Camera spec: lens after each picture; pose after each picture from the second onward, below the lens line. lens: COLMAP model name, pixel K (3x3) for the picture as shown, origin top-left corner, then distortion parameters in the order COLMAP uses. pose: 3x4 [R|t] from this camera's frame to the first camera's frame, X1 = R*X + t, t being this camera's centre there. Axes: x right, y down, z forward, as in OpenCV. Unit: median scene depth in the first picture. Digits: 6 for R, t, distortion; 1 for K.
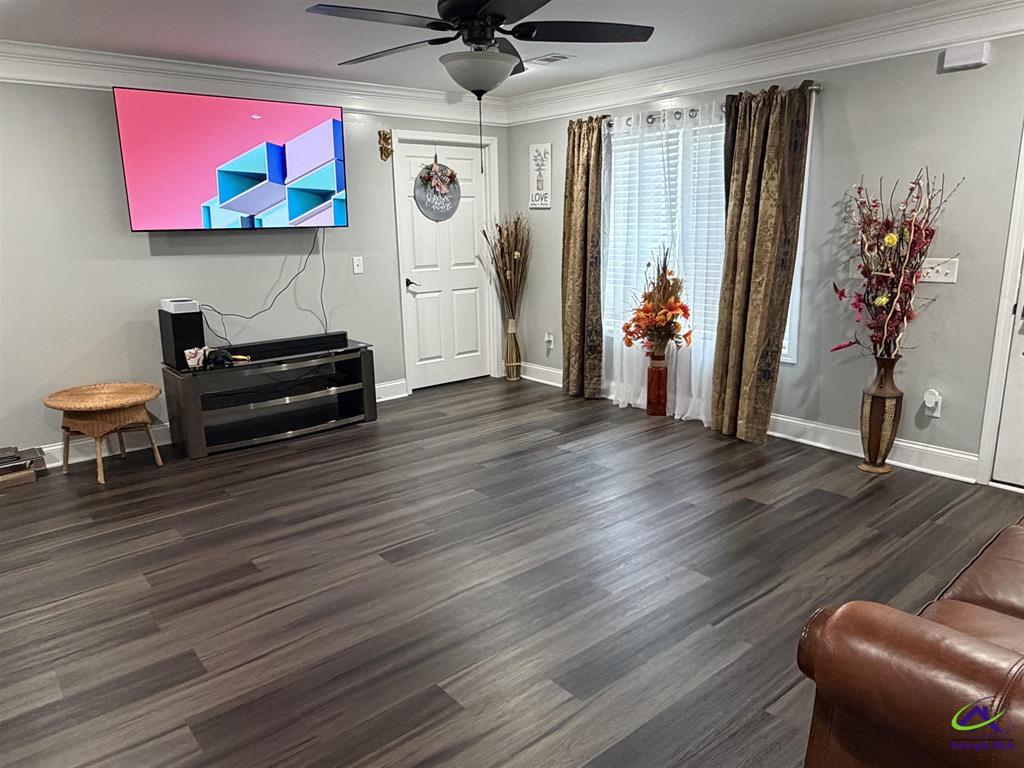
lens RADIAL K [[696.8, 0, 511.6], [0, 696.8, 387.2], [0, 0, 1]] dist [-0.003040, -0.002122]
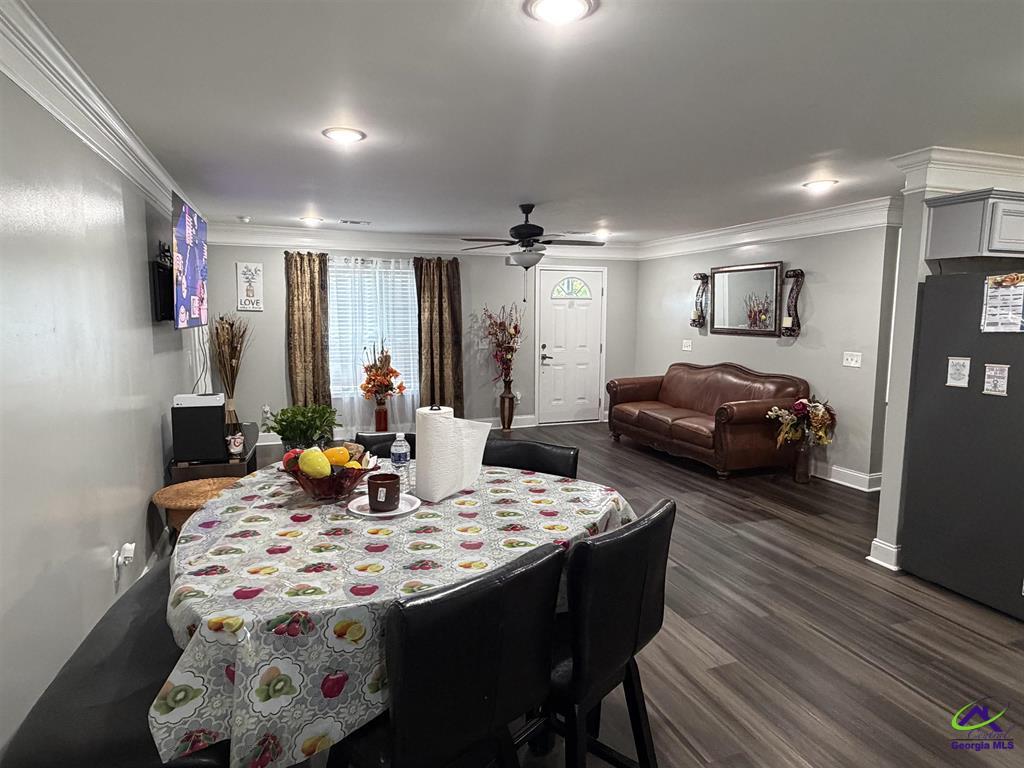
lens RADIAL K [[598.9, 0, 513.7], [0, 598.9, 386.6], [0, 0, 1]] dist [0.006599, -0.000151]
pose [[0.329547, -0.094224, 0.939426, -0.953797], [0.208730, 0.977658, 0.024837, -0.049937], [-0.920777, 0.187901, 0.341852, 0.216627]]
